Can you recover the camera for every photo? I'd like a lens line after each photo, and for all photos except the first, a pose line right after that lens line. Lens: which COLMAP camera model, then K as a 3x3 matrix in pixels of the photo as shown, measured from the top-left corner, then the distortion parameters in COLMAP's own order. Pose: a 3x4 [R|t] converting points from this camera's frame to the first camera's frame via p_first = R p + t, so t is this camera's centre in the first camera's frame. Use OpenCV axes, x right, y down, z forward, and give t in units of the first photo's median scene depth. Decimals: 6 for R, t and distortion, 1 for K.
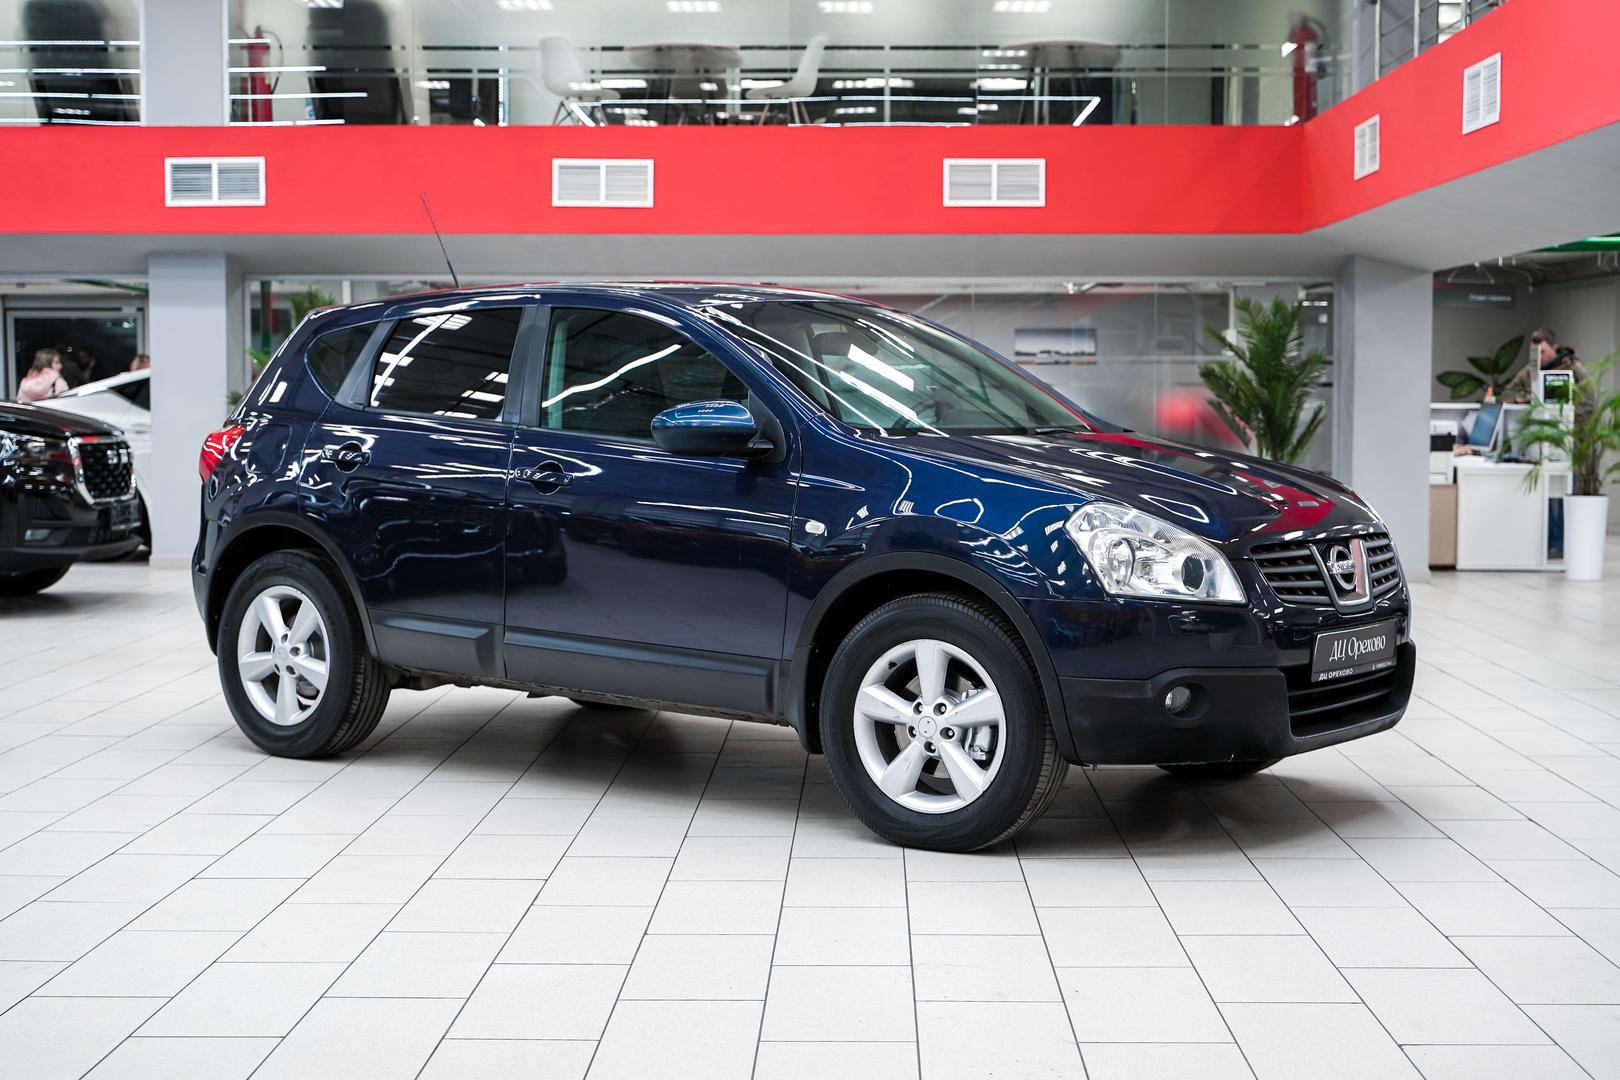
lens RADIAL K [[2315.0, 0, 810.0], [0, 2315.0, 540.0], [0, 0, 1]] dist [-0.007269, 0.038873]
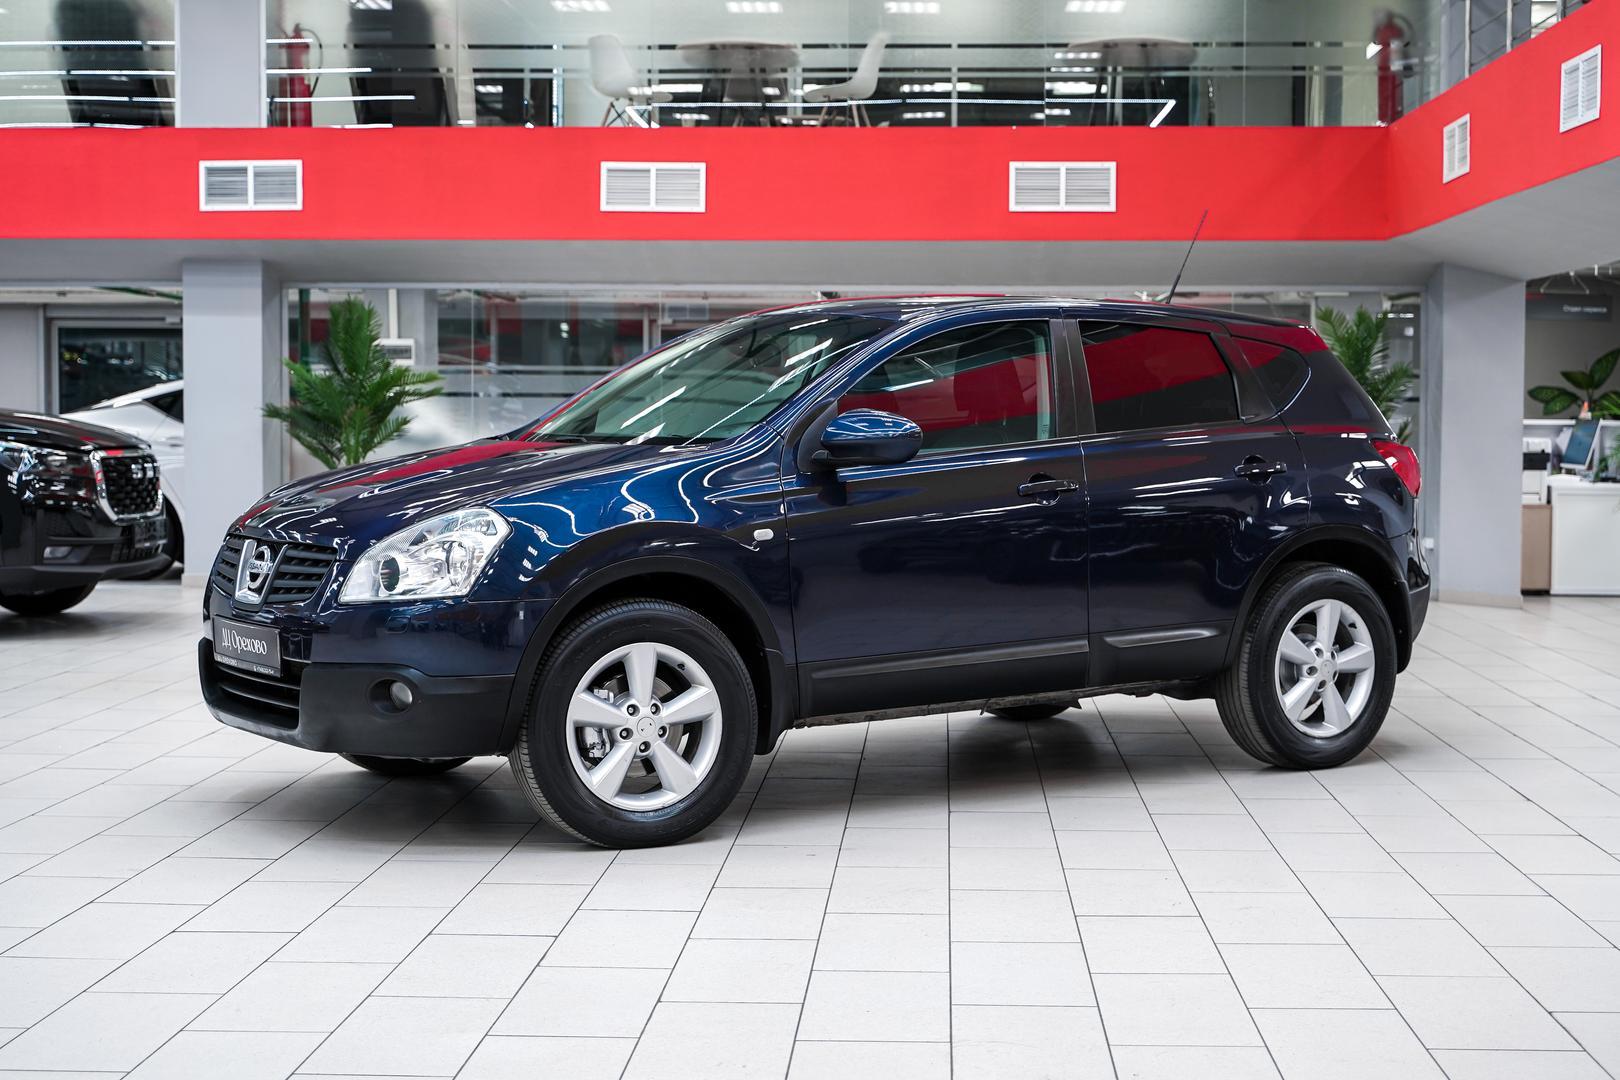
lens RADIAL K [[2363.7, 0, 815.8], [0, 2363.7, 535.5], [0, 0, 1]] dist [0.004169, -0.099416]
pose [[0.999621, 0.004159, -0.027216, 0.004829], [-0.004409, 0.999949, -0.009118, -0.001336], [0.027177, 0.009235, 0.999588, 0.024207]]
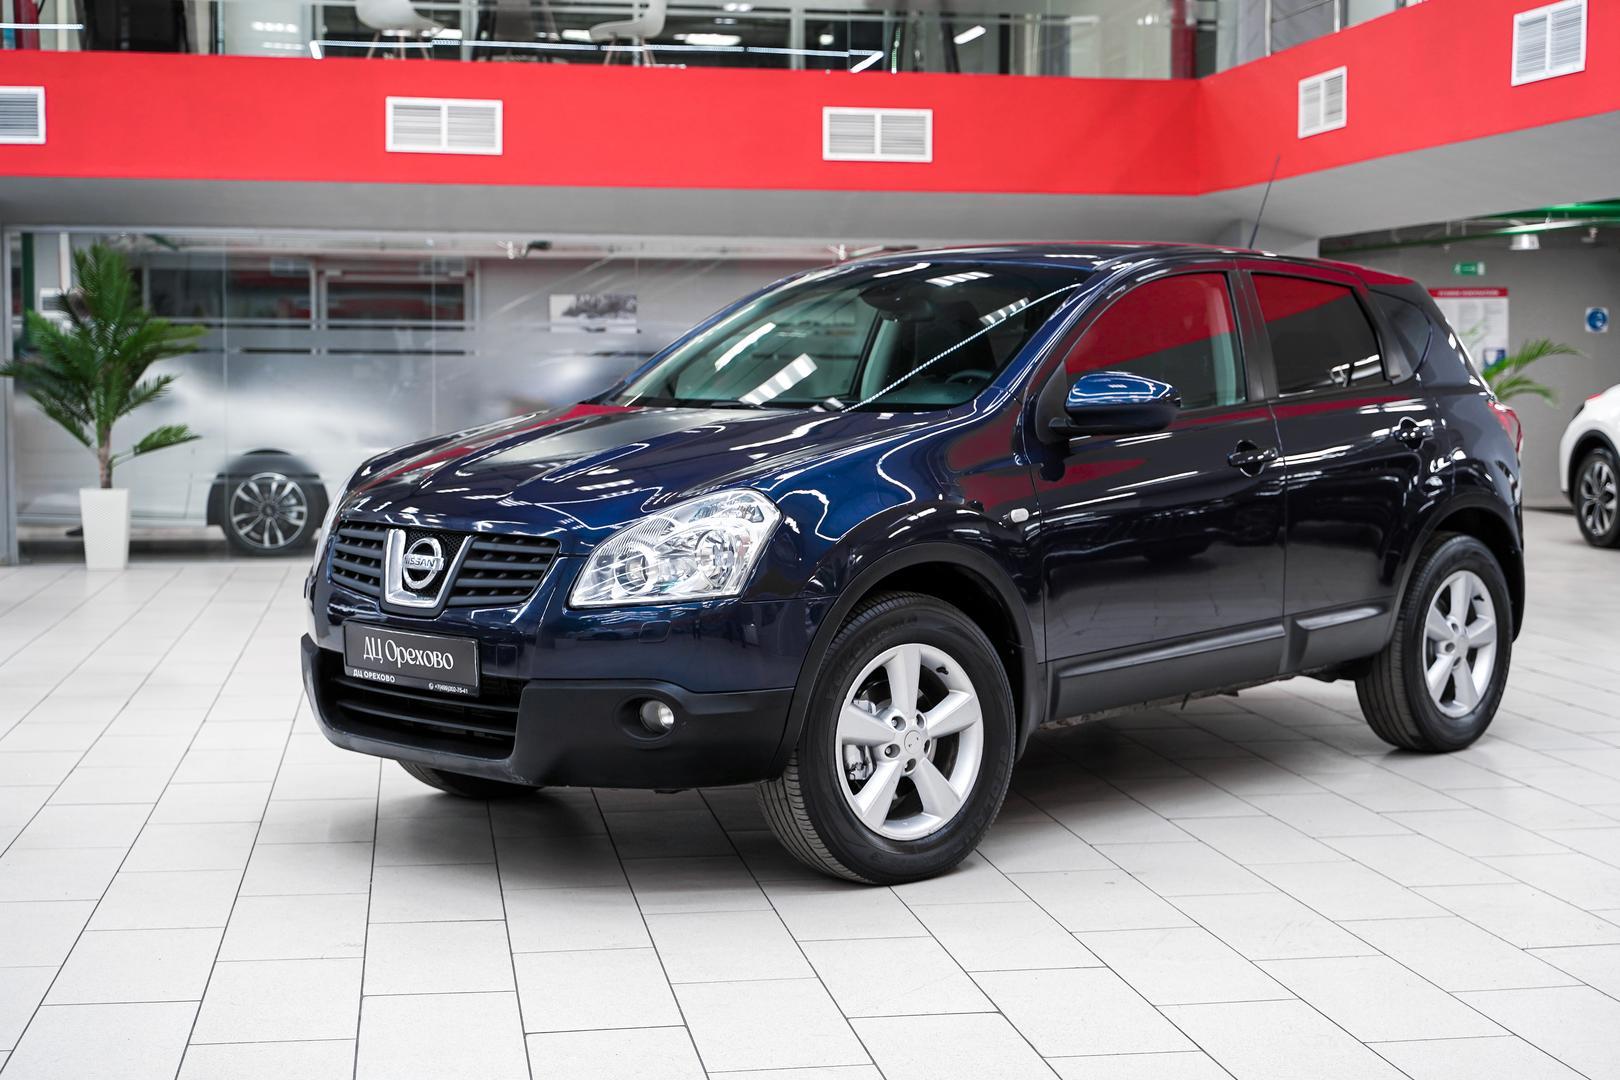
lens RADIAL K [[2315.0, 0, 810.0], [0, 2315.0, 540.0], [0, 0, 1]] dist [-0.007269, 0.038873]
pose [[0.982547, -0.011660, 0.185646, -0.112446], [0.009211, 0.999859, 0.014047, -0.006674], [-0.185784, -0.012092, 0.982516, 0.097268]]
